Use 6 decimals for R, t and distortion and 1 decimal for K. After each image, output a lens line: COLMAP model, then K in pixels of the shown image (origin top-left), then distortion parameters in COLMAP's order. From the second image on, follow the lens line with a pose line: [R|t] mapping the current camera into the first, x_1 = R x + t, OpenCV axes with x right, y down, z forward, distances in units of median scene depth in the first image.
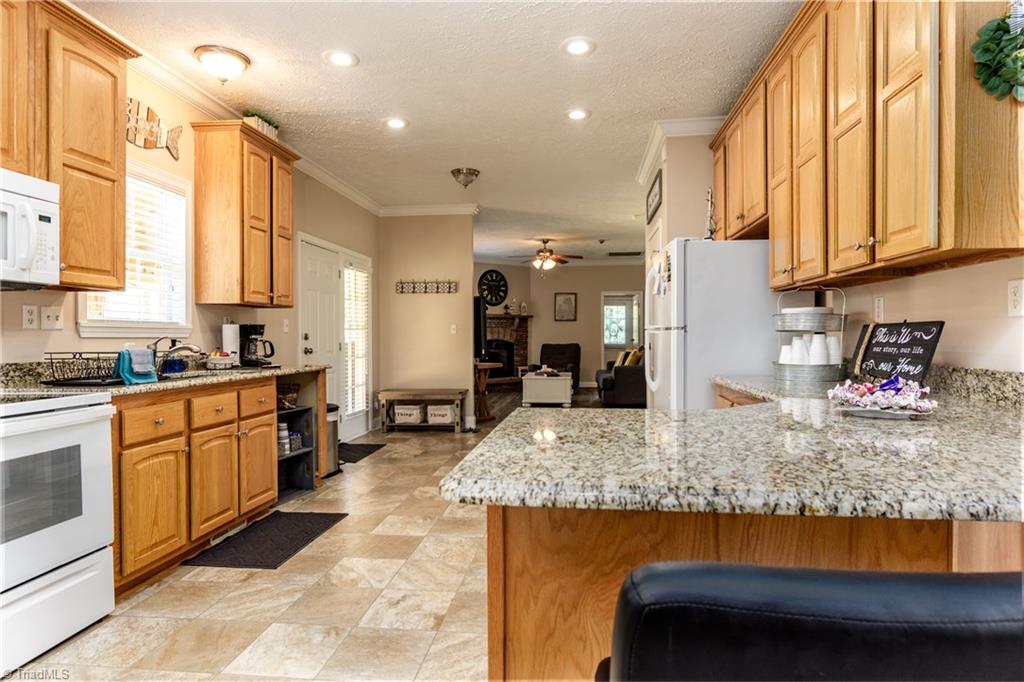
lens RADIAL K [[575.0, 0, 514.5], [0, 575.0, 341.1], [0, 0, 1]] dist [-0.001868, 0.001130]
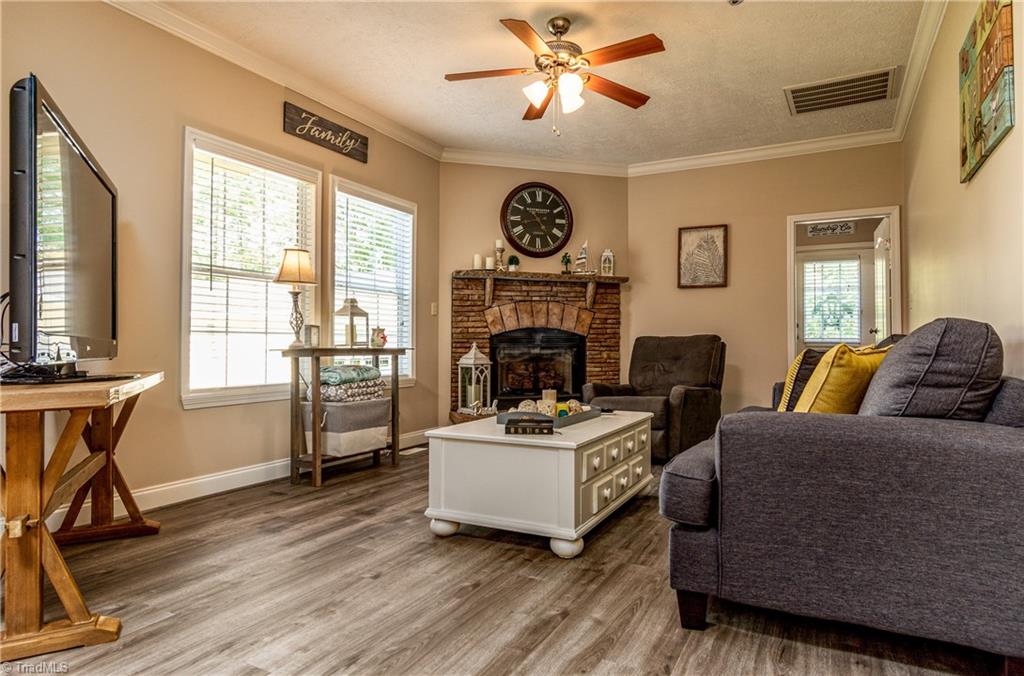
lens RADIAL K [[575.0, 0, 522.9], [0, 575.0, 338.8], [0, 0, 1]] dist [-0.001868, 0.001130]
pose [[0.932215, 0.004188, -0.361881, 0.124684], [-0.010091, 0.999845, -0.014423, 0.013969], [0.361765, 0.017097, 0.932113, 0.540241]]
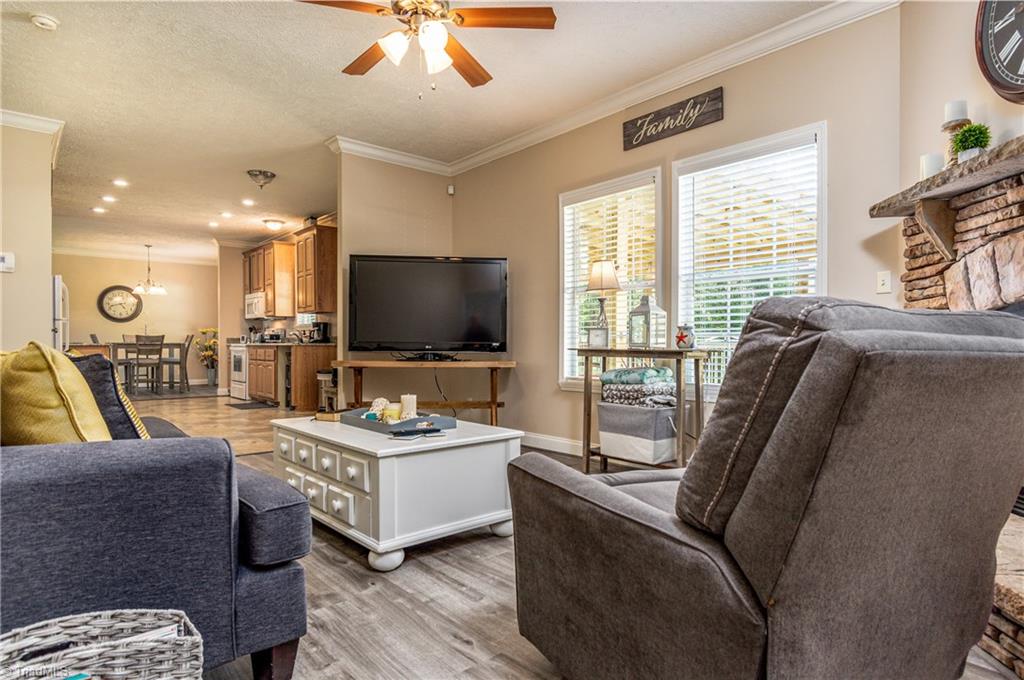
lens RADIAL K [[575.0, 0, 513.5], [0, 575.0, 345.9], [0, 0, 1]] dist [-0.001868, 0.001130]
pose [[-0.675481, 0.008244, -0.737332, 0.189320], [-0.001146, 0.999925, 0.012229, 0.009982], [0.737377, 0.009105, -0.675420, 0.975697]]
